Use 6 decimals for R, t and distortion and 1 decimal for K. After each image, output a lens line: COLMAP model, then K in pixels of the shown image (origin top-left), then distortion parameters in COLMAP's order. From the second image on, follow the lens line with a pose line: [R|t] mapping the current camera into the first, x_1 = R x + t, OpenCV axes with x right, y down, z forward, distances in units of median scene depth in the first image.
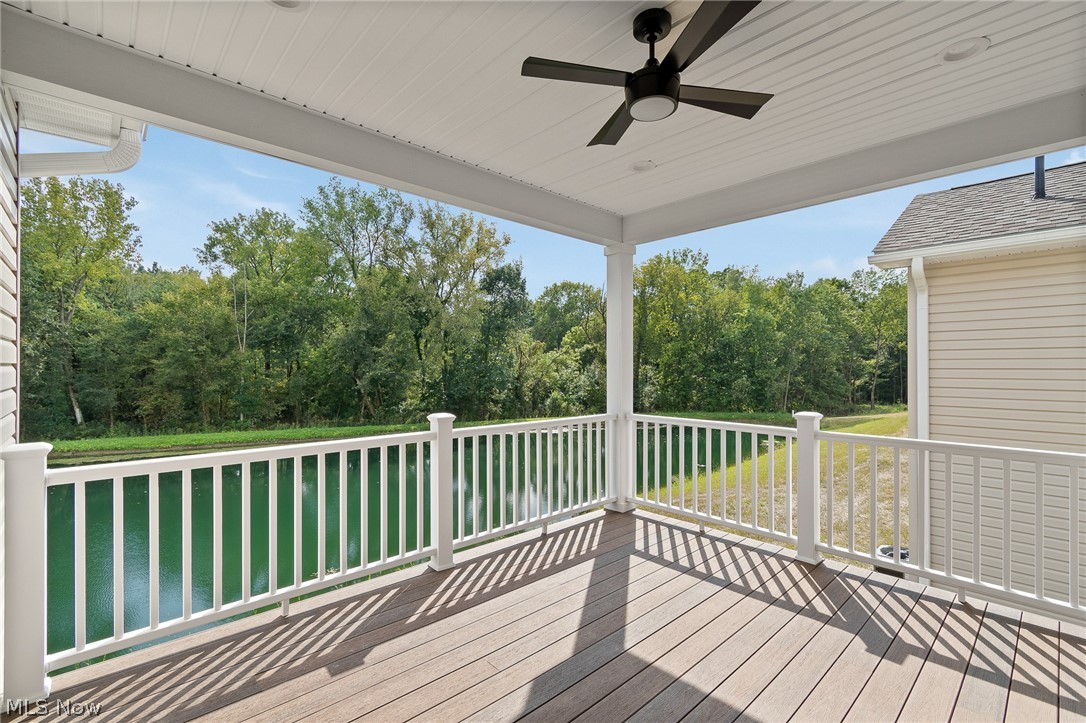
lens RADIAL K [[481.0, 0, 541.4], [0, 481.0, 364.9], [0, 0, 1]] dist [0.001954, -0.001844]
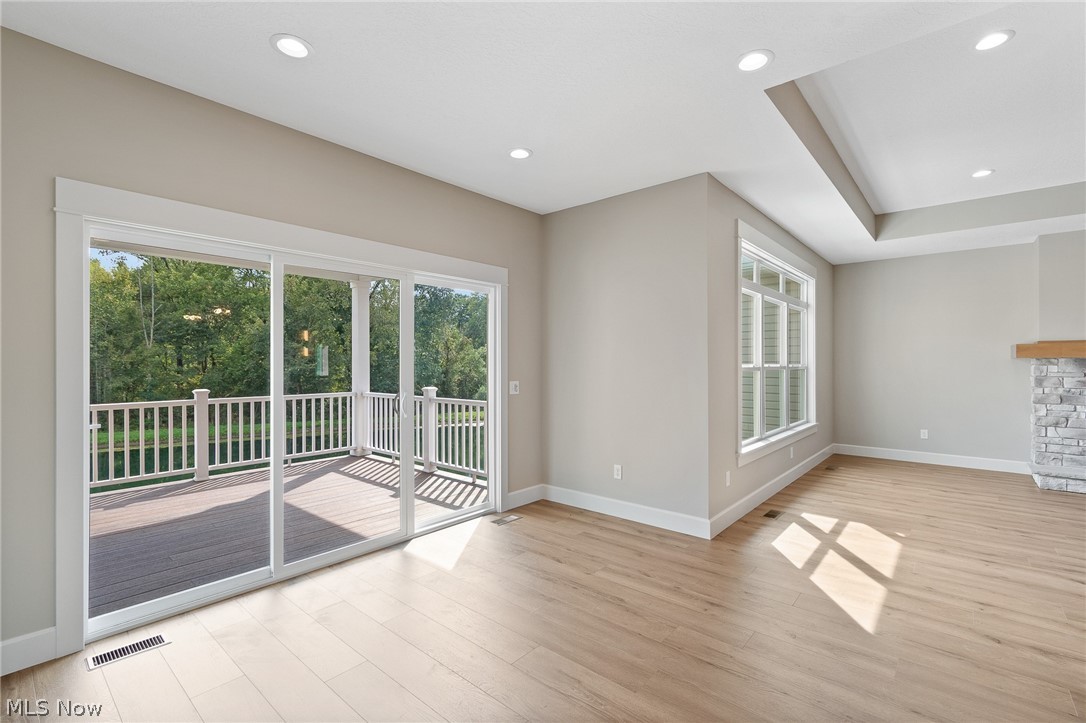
lens RADIAL K [[481.0, 0, 535.9], [0, 481.0, 363.8], [0, 0, 1]] dist [0.001954, -0.001844]
pose [[0.994035, -0.004183, 0.108983, 0.091446], [0.003275, 0.999958, 0.008515, 0.000154], [-0.109014, -0.008107, 0.994007, -0.094553]]
